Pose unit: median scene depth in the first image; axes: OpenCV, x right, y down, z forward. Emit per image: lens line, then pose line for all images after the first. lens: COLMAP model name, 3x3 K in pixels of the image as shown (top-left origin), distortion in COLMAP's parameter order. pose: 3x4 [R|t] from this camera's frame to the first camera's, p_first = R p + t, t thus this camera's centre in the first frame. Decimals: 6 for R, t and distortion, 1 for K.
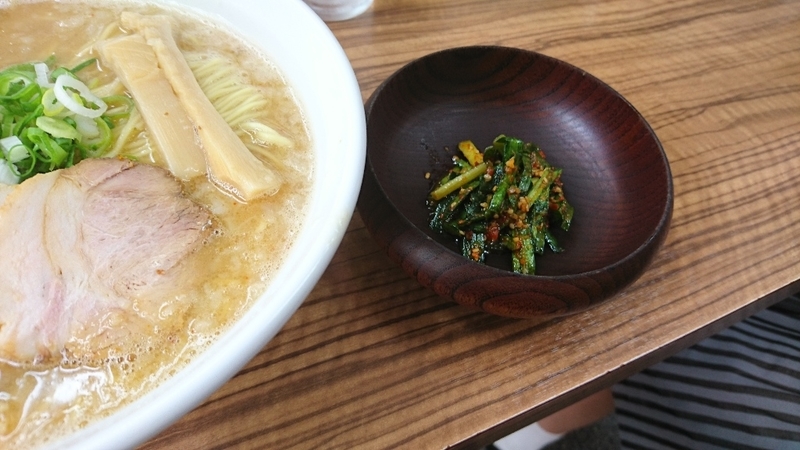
lens RADIAL K [[512.3, 0, 381.3], [0, 512.3, 222.1], [0, 0, 1]] dist [-0.008068, -0.033512]
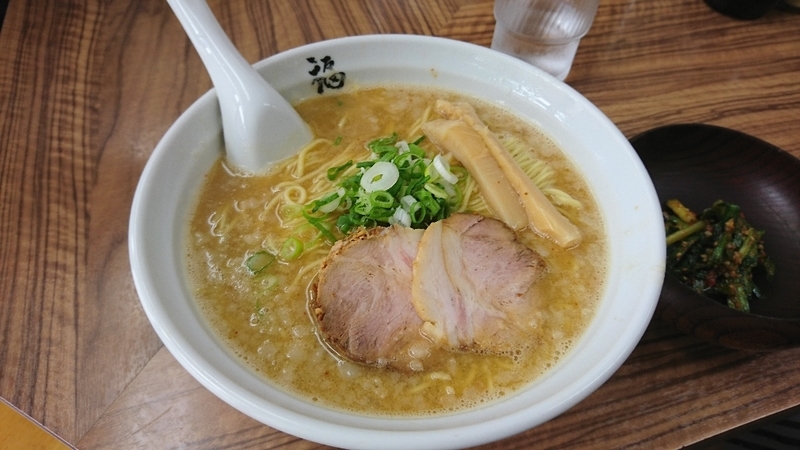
lens RADIAL K [[512.3, 0, 400.4], [0, 512.3, 230.2], [0, 0, 1]] dist [-0.008068, -0.033512]
pose [[0.991249, 0.050790, -0.121847, -0.407508], [-0.056423, 0.997471, -0.043232, -0.003037], [0.119343, 0.049728, 0.991607, -0.330132]]
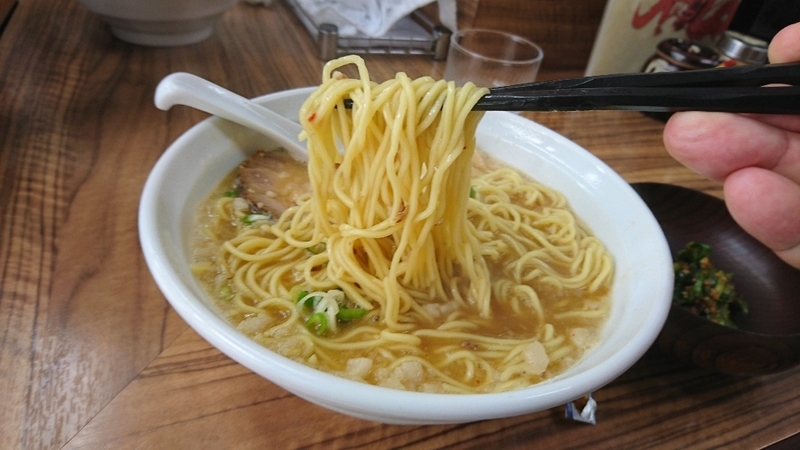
lens RADIAL K [[512.3, 0, 402.1], [0, 512.3, 225.4], [0, 0, 1]] dist [-0.008068, -0.033512]
pose [[0.998517, 0.053300, -0.011058, -0.549974], [-0.054175, 0.953194, -0.297466, 0.243087], [-0.005314, 0.297624, 0.954669, -0.302956]]
